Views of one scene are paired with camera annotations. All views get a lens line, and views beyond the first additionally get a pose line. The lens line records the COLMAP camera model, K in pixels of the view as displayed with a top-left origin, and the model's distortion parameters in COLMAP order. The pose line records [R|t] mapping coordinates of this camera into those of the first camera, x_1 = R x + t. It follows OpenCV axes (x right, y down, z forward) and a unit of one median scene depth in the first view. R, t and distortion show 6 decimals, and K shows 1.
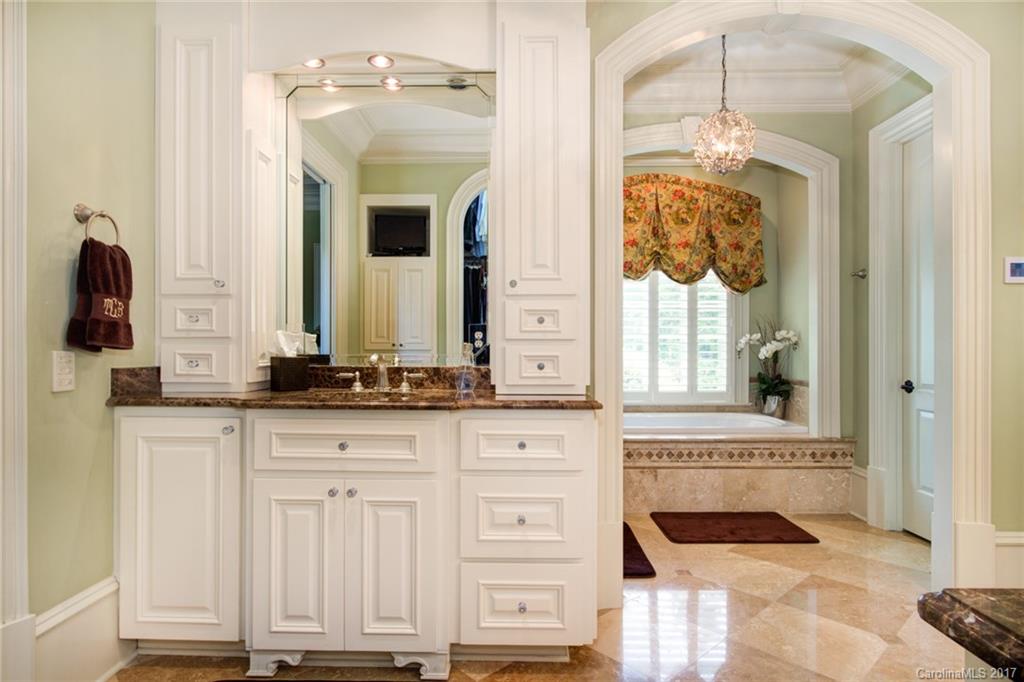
lens RADIAL K [[567.1, 0, 512.0], [0, 567.1, 341.0], [0, 0, 1]] dist [-0.001928, -0.000010]
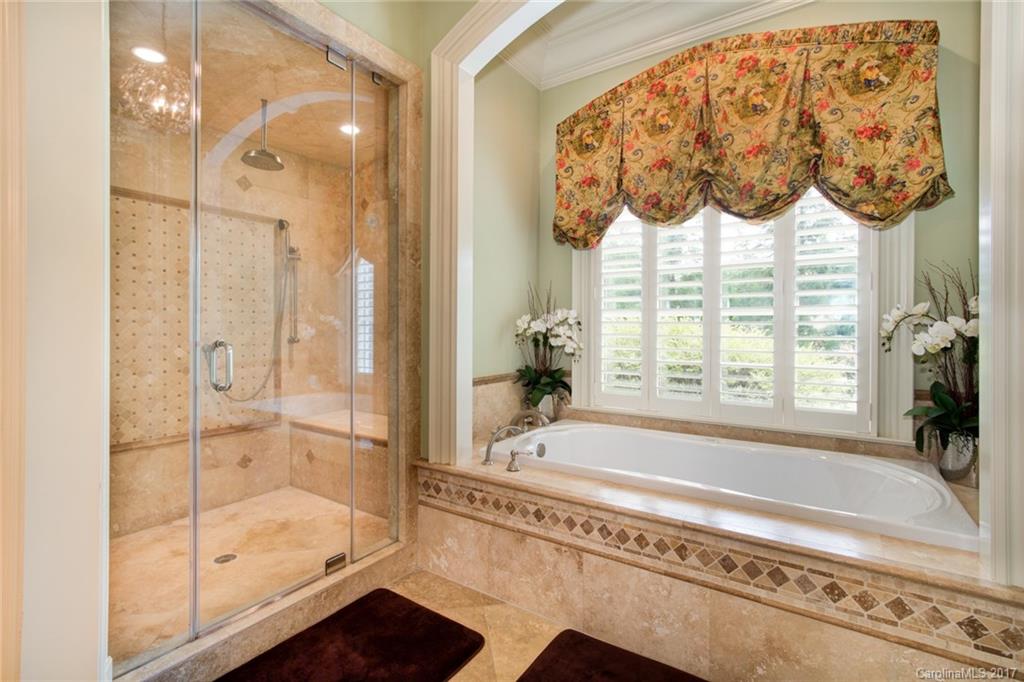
lens RADIAL K [[472.2, 0, 511.1], [0, 472.2, 327.1], [0, 0, 1]] dist [0.002769, 0.000661]
pose [[0.835958, -0.000429, -0.548793, 0.359519], [0.004088, 0.999977, 0.005447, 0.004799], [0.548778, -0.006797, 0.835941, 0.466243]]
